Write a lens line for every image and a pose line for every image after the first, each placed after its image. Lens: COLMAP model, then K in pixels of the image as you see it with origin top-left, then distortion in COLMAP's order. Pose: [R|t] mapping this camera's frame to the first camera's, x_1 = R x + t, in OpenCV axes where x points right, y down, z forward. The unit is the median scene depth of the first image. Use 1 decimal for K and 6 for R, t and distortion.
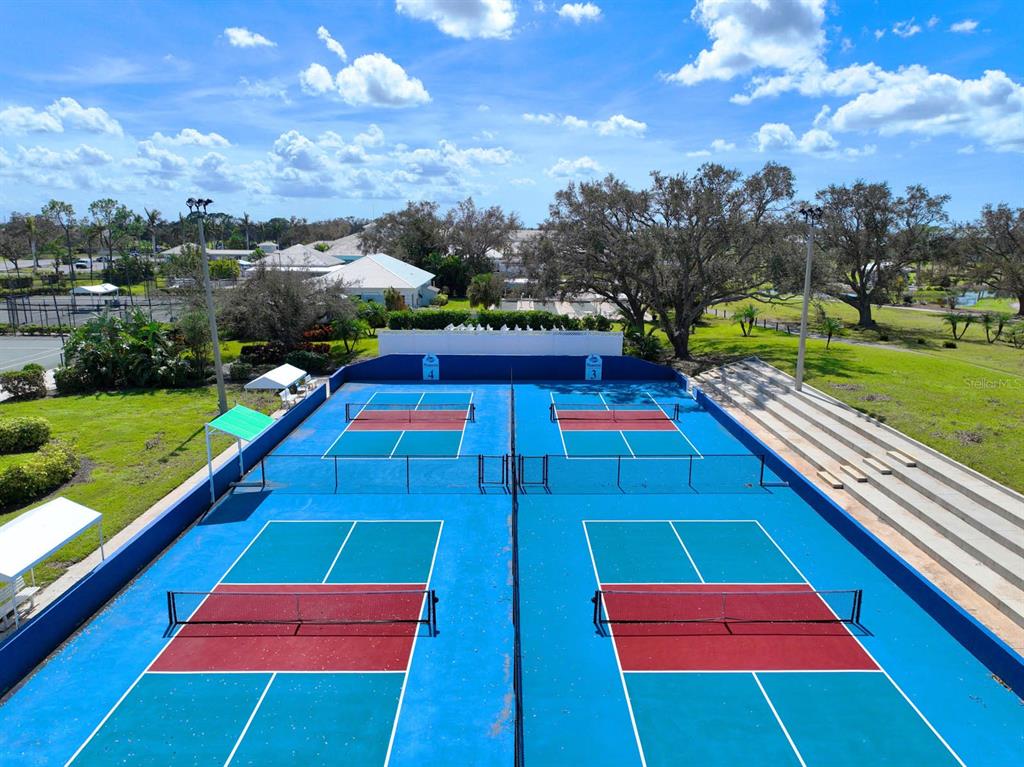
lens RADIAL K [[716.2, 0, 513.3], [0, 716.2, 389.0], [0, 0, 1]] dist [-0.001072, 0.008887]
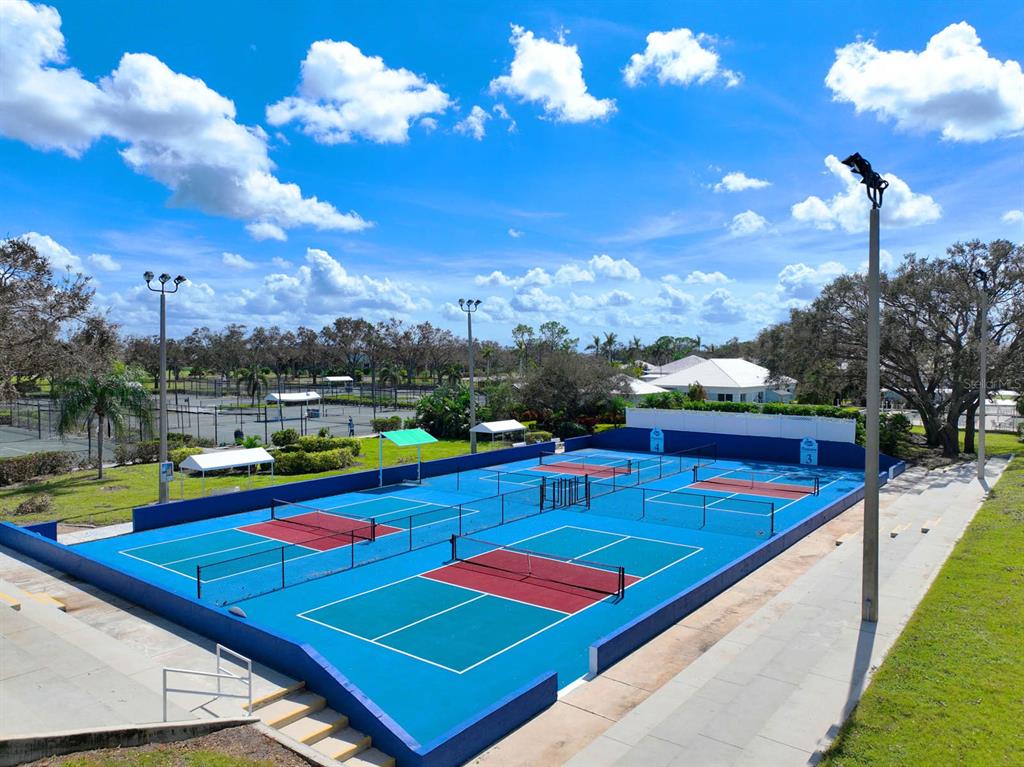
lens RADIAL K [[716.2, 0, 511.7], [0, 716.2, 379.6], [0, 0, 1]] dist [-0.001072, 0.008887]
pose [[0.773870, 0.012049, -0.633230, 0.131365], [-0.132896, 0.980650, -0.143752, 0.021350], [0.619244, 0.195399, 0.760497, -0.002858]]
